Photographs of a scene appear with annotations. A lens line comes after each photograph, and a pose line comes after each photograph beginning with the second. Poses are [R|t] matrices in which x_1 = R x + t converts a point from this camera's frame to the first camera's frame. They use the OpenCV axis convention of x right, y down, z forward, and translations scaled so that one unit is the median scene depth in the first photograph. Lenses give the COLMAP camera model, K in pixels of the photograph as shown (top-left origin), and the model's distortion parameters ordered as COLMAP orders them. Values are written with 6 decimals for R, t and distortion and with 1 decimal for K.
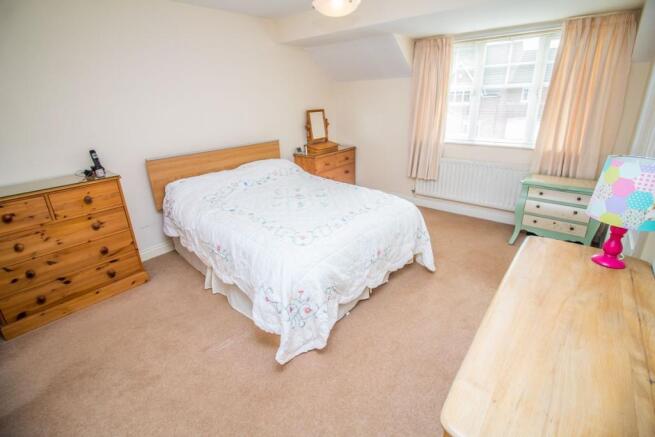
lens RADIAL K [[301.4, 0, 328.0], [0, 301.4, 205.7], [0, 0, 1]] dist [0.001831, -0.017856]
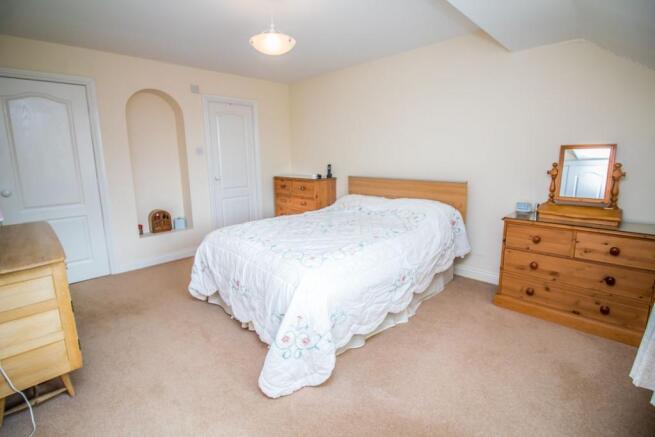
lens RADIAL K [[301.4, 0, 328.0], [0, 301.4, 205.7], [0, 0, 1]] dist [0.001831, -0.017856]
pose [[-0.065960, 0.220594, -0.973133, 0.709042], [-0.301844, 0.925153, 0.230177, -0.275152], [0.951073, 0.308916, 0.005562, 0.808798]]
